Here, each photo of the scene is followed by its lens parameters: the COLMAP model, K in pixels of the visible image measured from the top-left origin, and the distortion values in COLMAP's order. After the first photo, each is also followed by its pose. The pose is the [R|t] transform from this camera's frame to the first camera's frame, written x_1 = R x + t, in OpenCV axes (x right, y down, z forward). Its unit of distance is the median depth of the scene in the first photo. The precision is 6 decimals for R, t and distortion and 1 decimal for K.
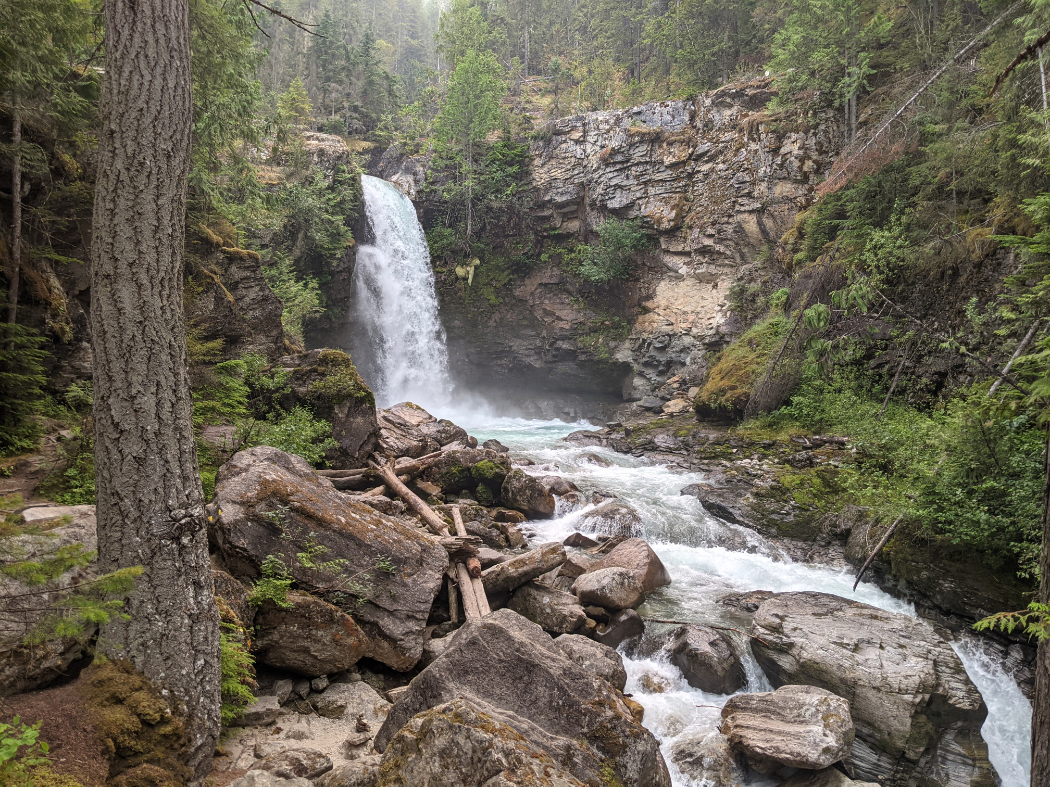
lens RADIAL K [[826.2, 0, 531.6], [0, 826.2, 410.6], [0, 0, 1]] dist [0.044279, -0.091065]
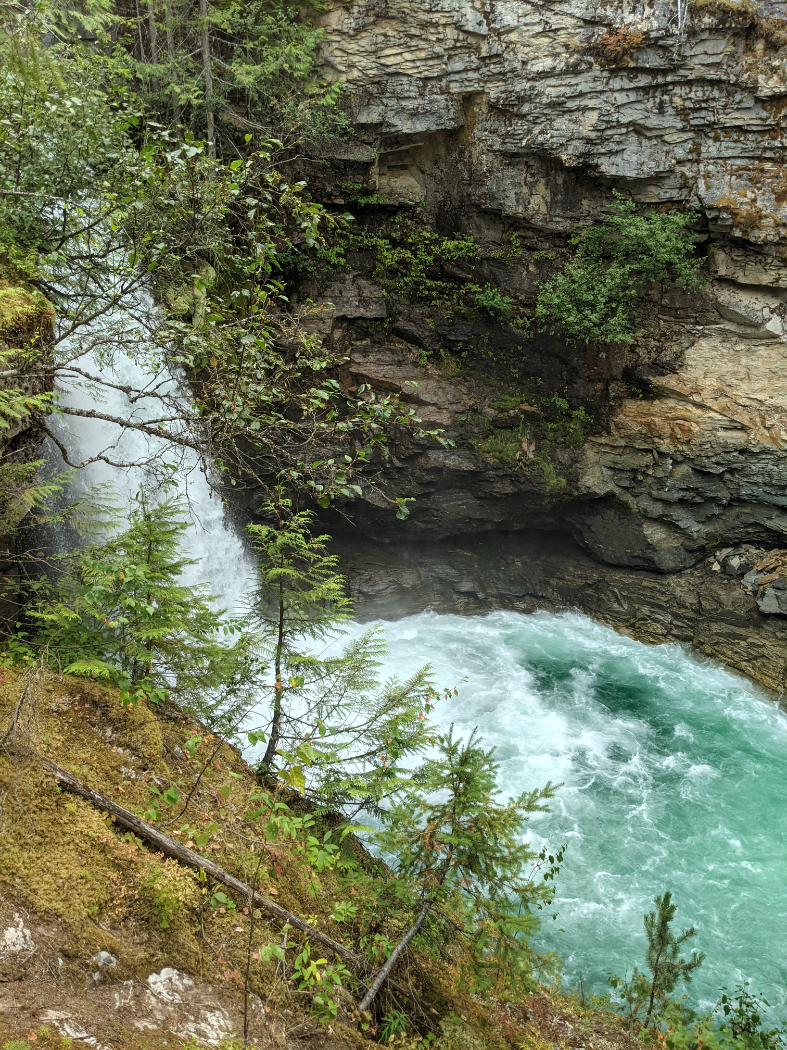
lens RADIAL K [[826.2, 0, 393.5], [0, 826.2, 525.0], [0, 0, 1]] dist [0.044279, -0.091065]
pose [[0.741038, -0.234605, 0.629145, -0.384447], [0.055266, 0.955107, 0.291061, -0.238363], [-0.669185, -0.180917, 0.720736, 0.851452]]
